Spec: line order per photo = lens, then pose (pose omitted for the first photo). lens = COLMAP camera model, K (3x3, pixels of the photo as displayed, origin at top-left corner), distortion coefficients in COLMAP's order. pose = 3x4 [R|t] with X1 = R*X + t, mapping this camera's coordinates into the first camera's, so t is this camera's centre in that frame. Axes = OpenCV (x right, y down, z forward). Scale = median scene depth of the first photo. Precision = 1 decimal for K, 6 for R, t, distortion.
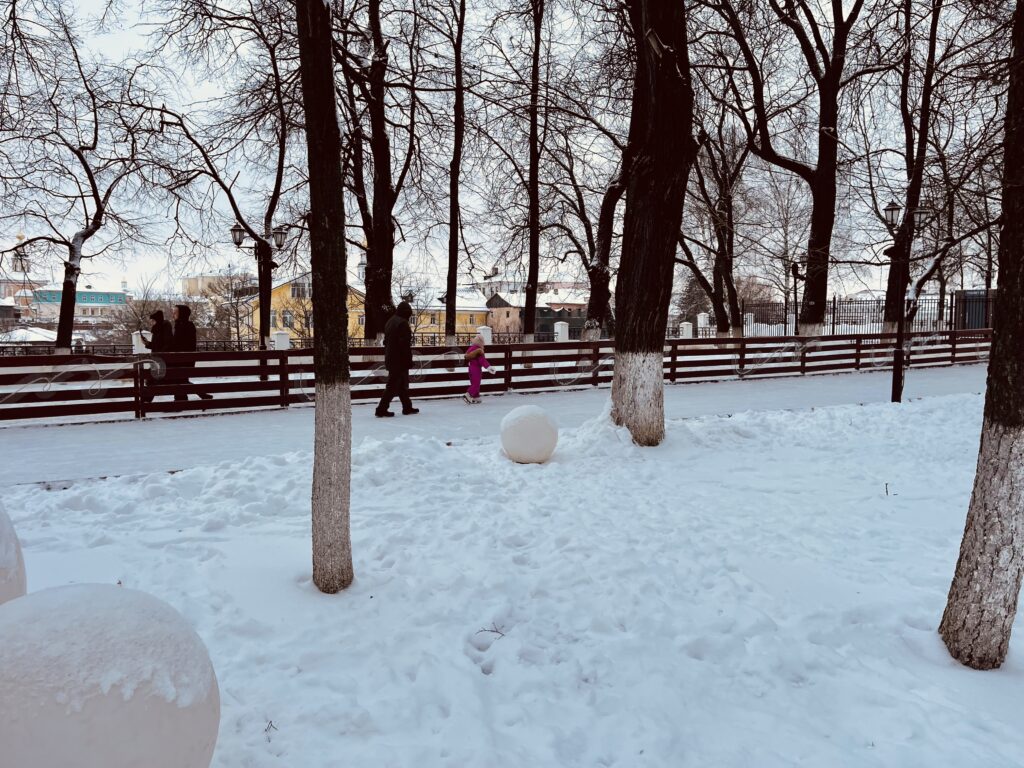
lens RADIAL K [[745.2, 0, 507.9], [0, 745.2, 383.8], [0, 0, 1]] dist [0.001946, -0.000271]
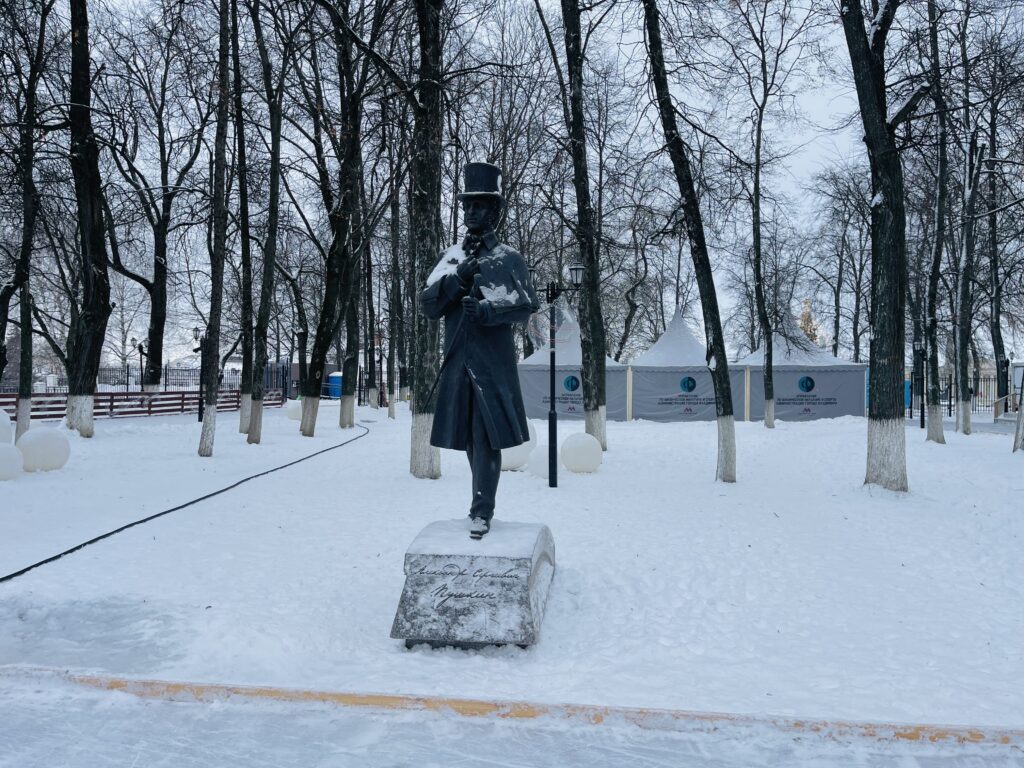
lens RADIAL K [[745.2, 0, 508.1], [0, 745.2, 384.7], [0, 0, 1]] dist [0.001946, -0.000271]
pose [[0.662214, 0.013915, 0.749185, -0.253088], [0.047809, 0.997006, -0.060777, 0.047273], [-0.747788, 0.076065, 0.659566, -0.549572]]
